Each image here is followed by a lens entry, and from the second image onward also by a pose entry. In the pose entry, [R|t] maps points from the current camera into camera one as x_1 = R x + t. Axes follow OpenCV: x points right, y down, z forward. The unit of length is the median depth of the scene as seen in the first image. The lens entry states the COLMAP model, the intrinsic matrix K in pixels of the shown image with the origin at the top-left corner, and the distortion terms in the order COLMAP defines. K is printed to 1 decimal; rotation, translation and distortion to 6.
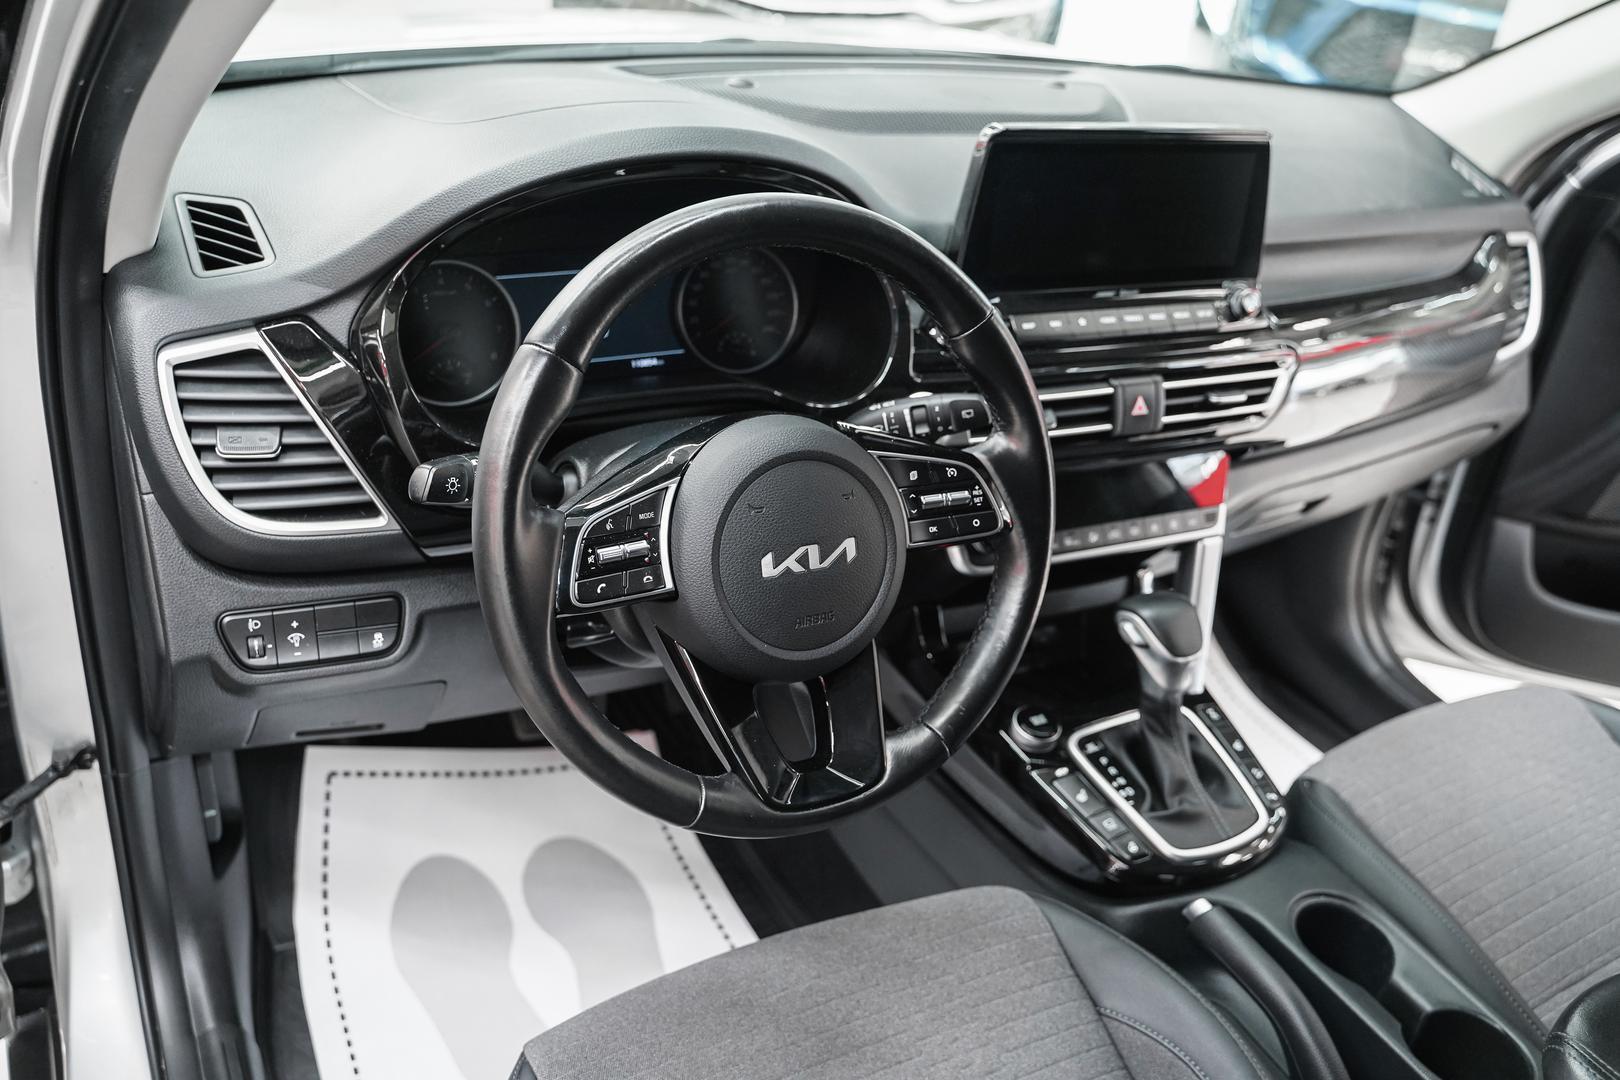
lens RADIAL K [[1342.8, 0, 839.3], [0, 1342.8, 528.8], [0, 0, 1]] dist [-0.128562, 0.119839]
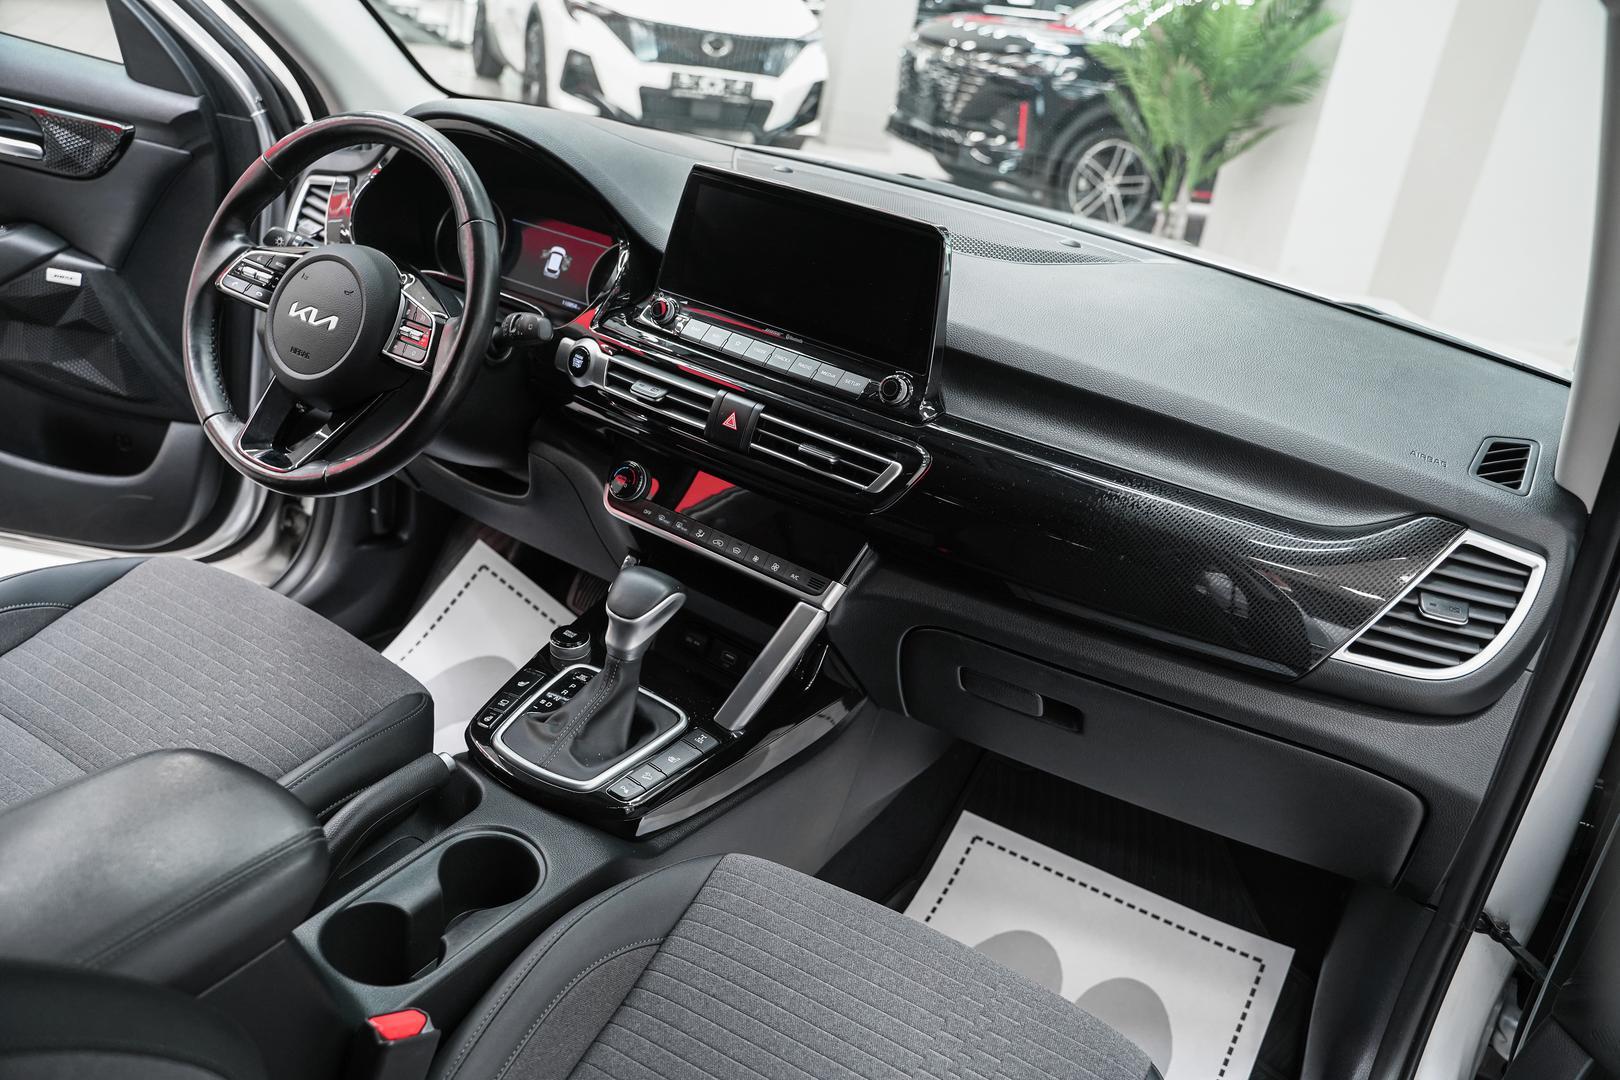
lens RADIAL K [[1312.3, 0, 812.4], [0, 1312.3, 544.2], [0, 0, 1]] dist [-0.130642, 0.110894]
pose [[0.520946, 0.317998, -0.792144, 1.199960], [-0.511238, 0.859394, 0.008784, -0.047907], [0.683557, 0.400398, 0.610271, 0.423404]]
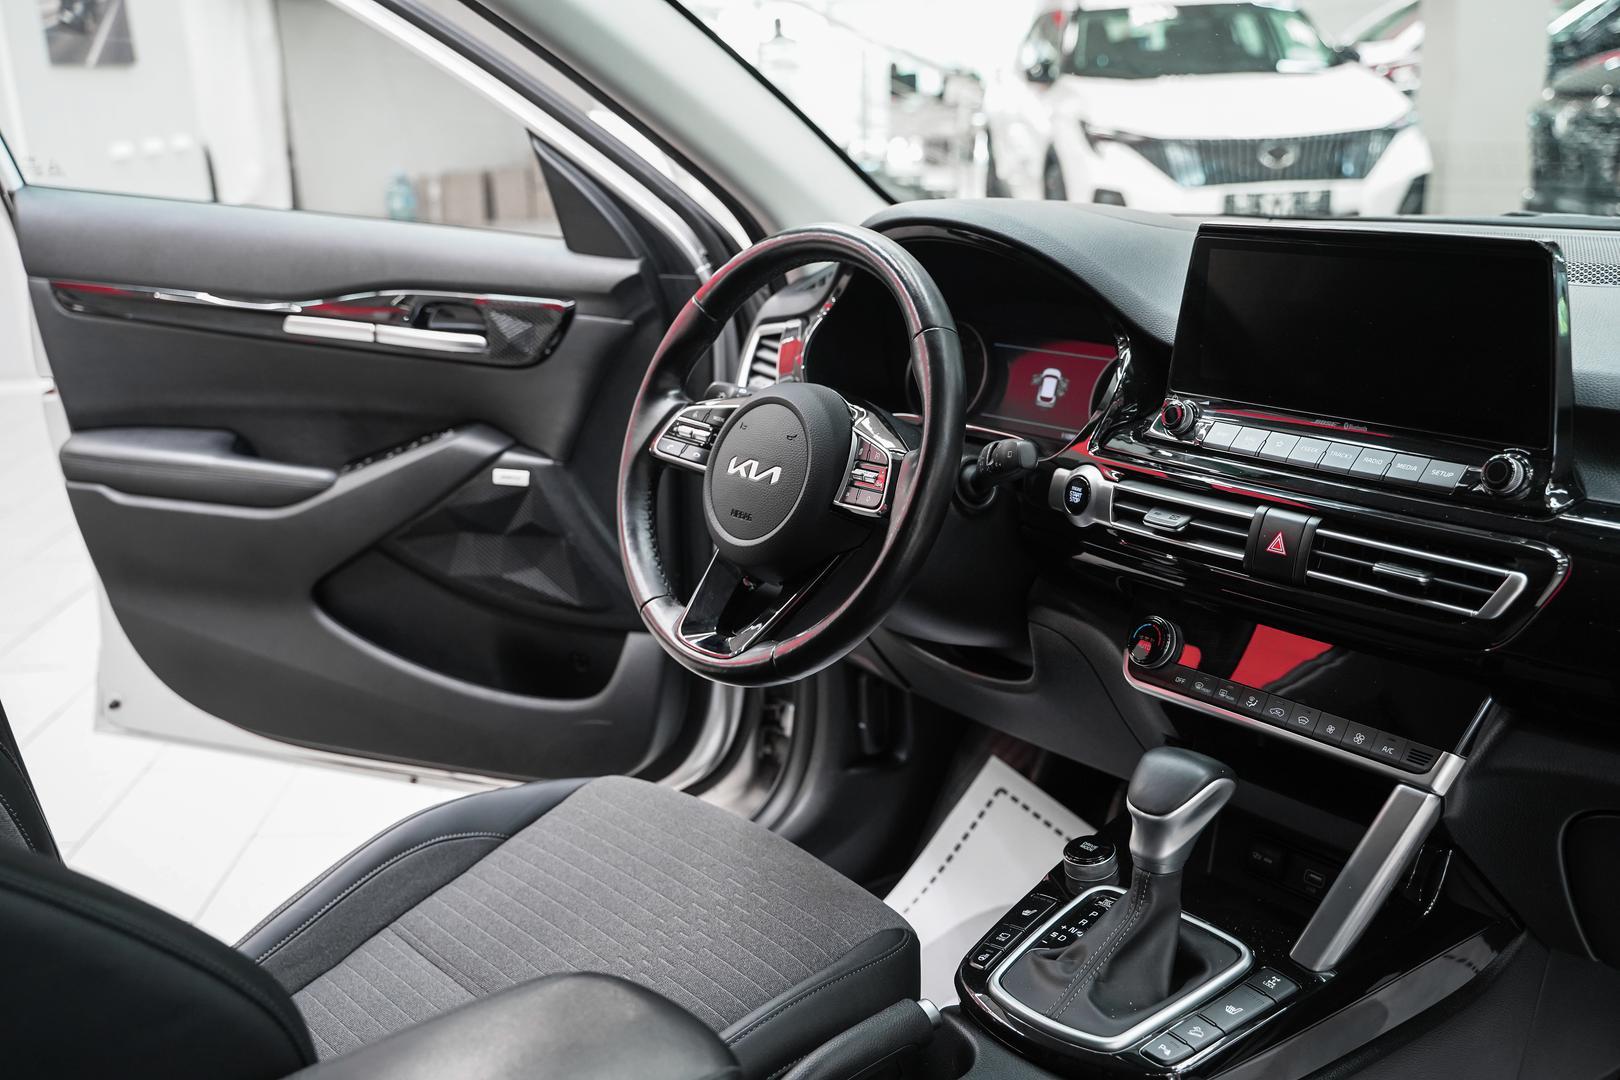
lens RADIAL K [[1628.7, 0, 810.0], [0, 1628.7, 540.0], [0, 0, 1]] dist [-0.033010, 0.032774]
pose [[0.191001, 0.147012, -0.970518, 1.192867], [-0.435020, 0.899000, 0.050565, -0.017704], [0.879929, 0.412537, 0.235663, 0.509710]]
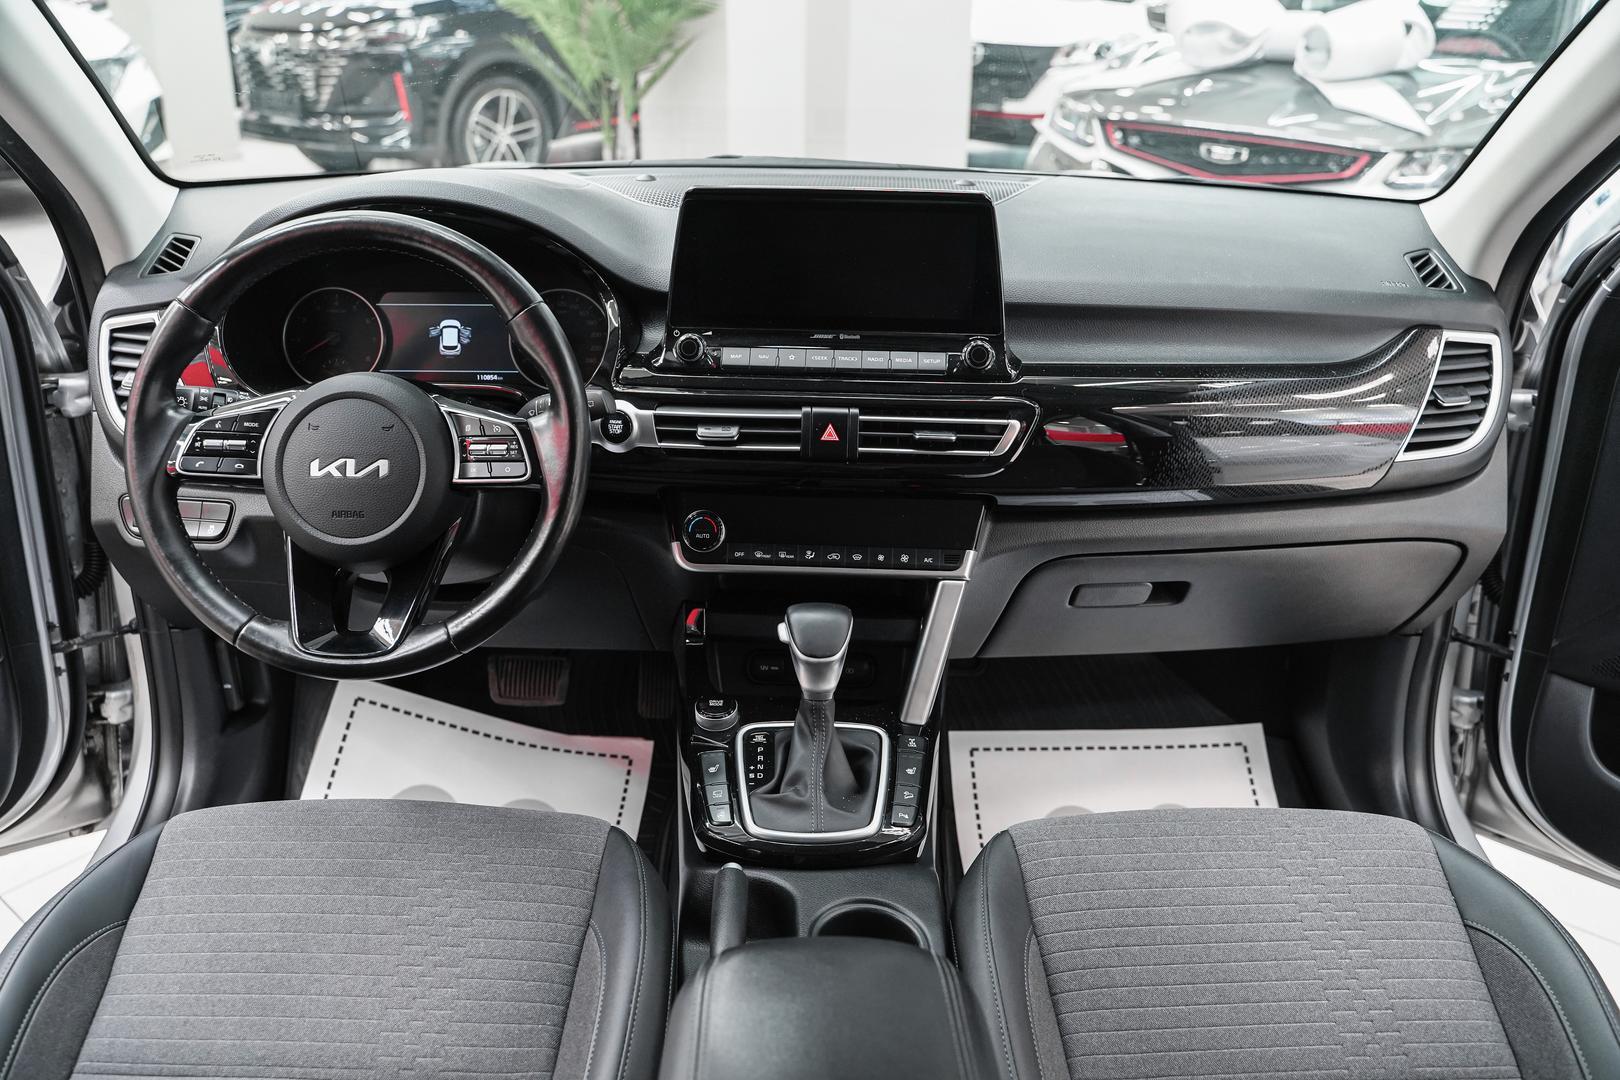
lens RADIAL K [[1312.3, 0, 812.4], [0, 1312.3, 544.2], [0, 0, 1]] dist [-0.130642, 0.110894]
pose [[0.877813, 0.094746, -0.469540, 0.750249], [-0.160784, 0.981652, -0.102505, 0.115470], [0.451213, 0.165475, 0.876941, 0.055754]]
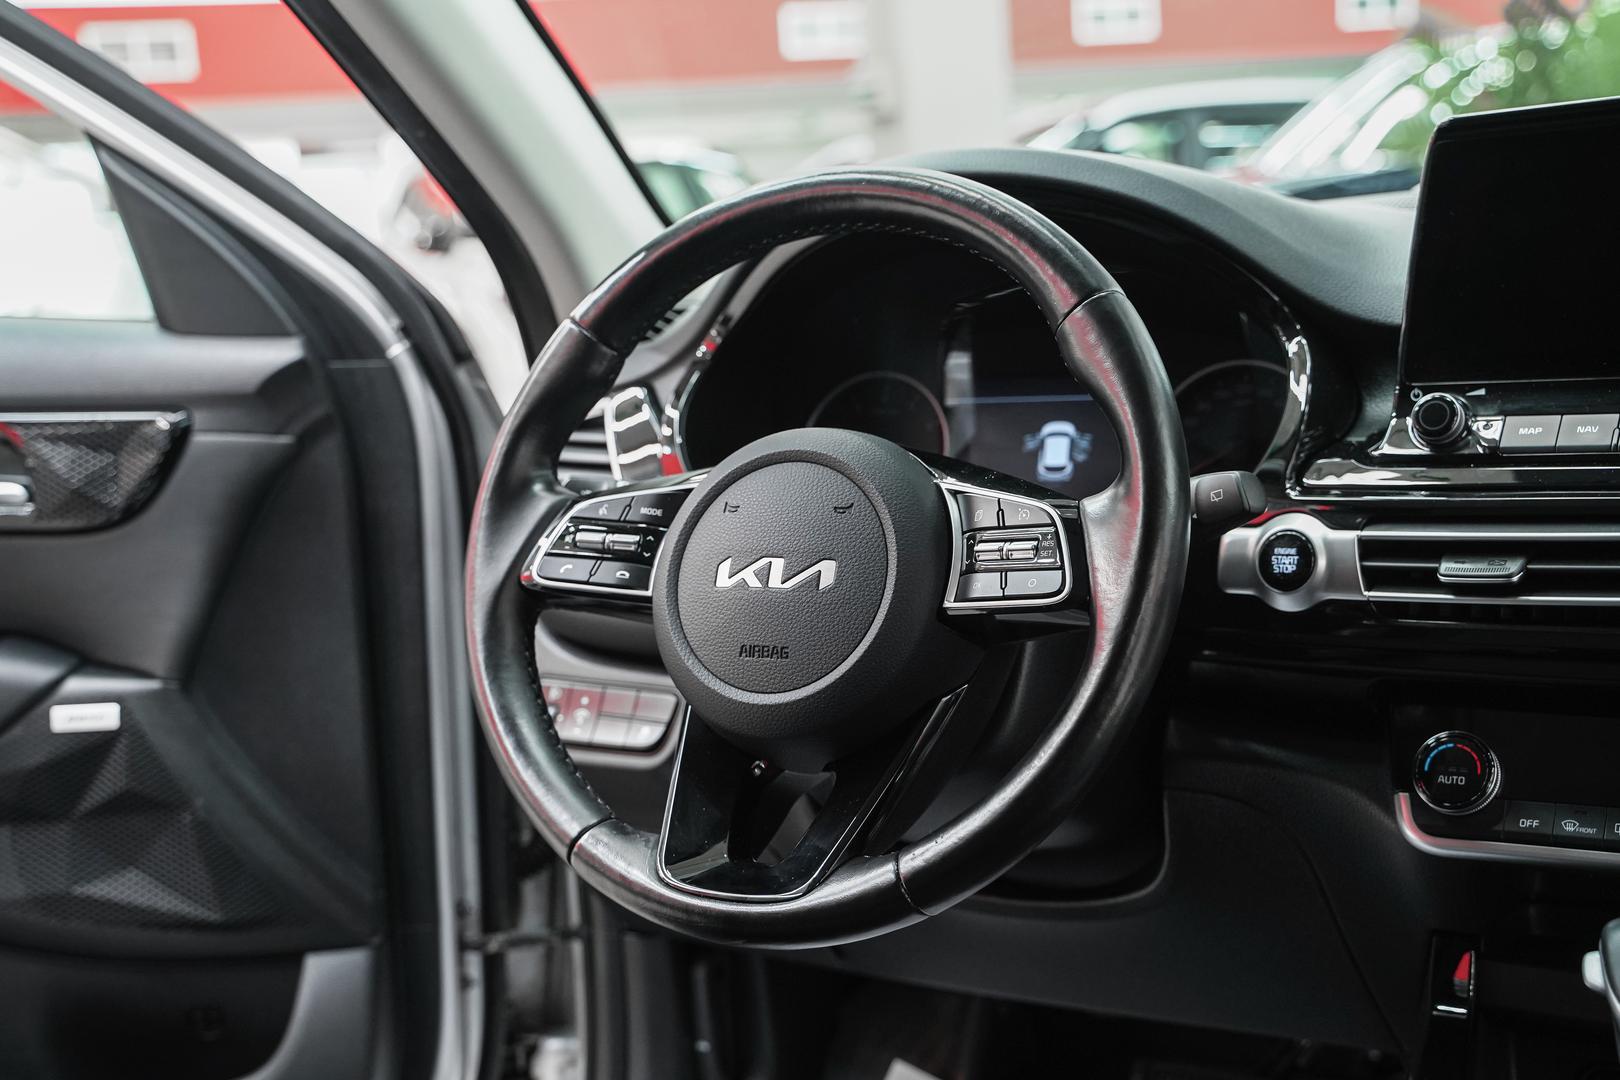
lens RADIAL K [[2015.1, 0, 810.0], [0, 2015.1, 540.0], [0, 0, 1]] dist [0.007424, 0.044182]
pose [[0.516997, -0.032317, -0.855377, 0.748683], [-0.304727, 0.926873, -0.219197, 0.191020], [0.799910, 0.373981, 0.469342, 0.331887]]
